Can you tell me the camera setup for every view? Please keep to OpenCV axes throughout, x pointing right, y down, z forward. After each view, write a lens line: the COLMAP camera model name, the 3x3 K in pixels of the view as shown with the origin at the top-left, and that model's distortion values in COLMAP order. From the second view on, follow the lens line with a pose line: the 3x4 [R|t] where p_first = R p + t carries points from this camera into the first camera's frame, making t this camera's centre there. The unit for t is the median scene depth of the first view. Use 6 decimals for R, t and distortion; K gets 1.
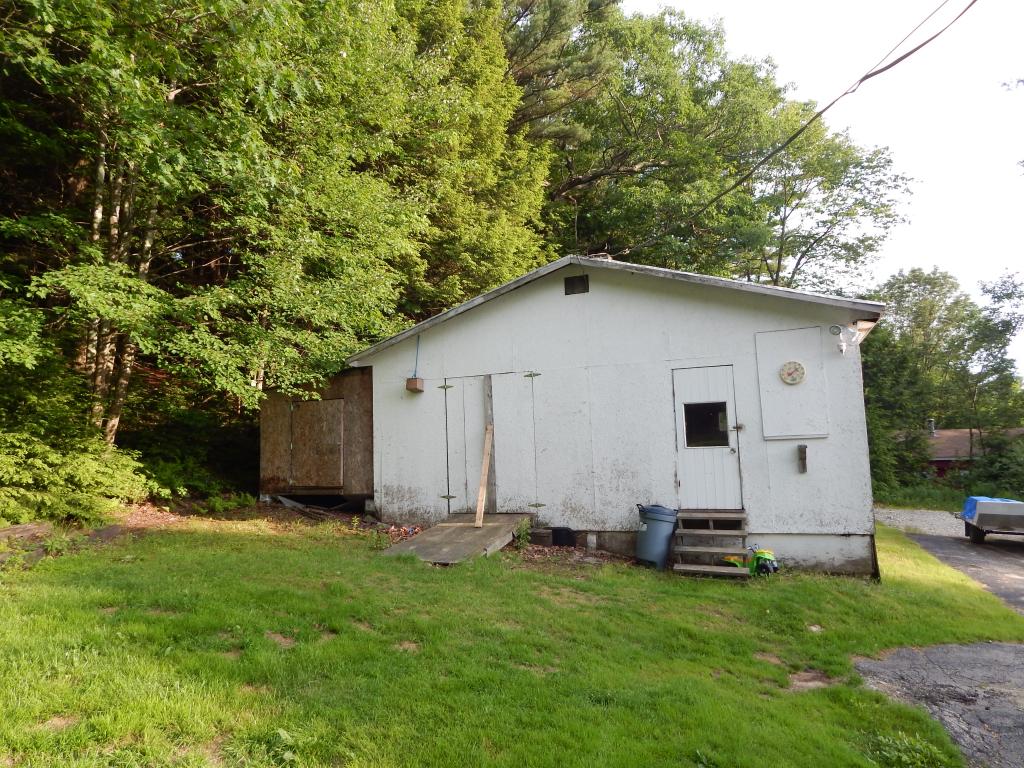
lens RADIAL K [[669.6, 0, 512.0], [0, 669.6, 384.0], [0, 0, 1]] dist [0.003796, 0.001150]
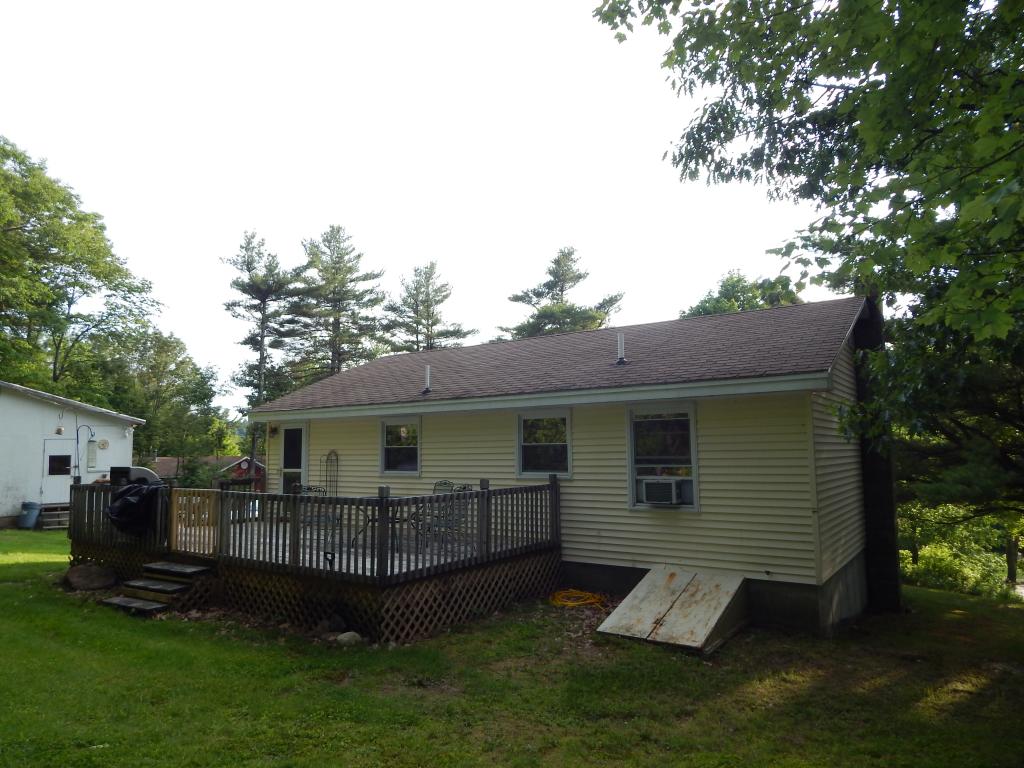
lens RADIAL K [[669.6, 0, 512.0], [0, 669.6, 384.0], [0, 0, 1]] dist [0.003796, 0.001150]
pose [[0.498821, 0.107941, 0.859957, -0.882815], [-0.086649, 0.993454, -0.074437, -0.167515], [-0.862363, -0.037383, 0.504909, -1.377273]]
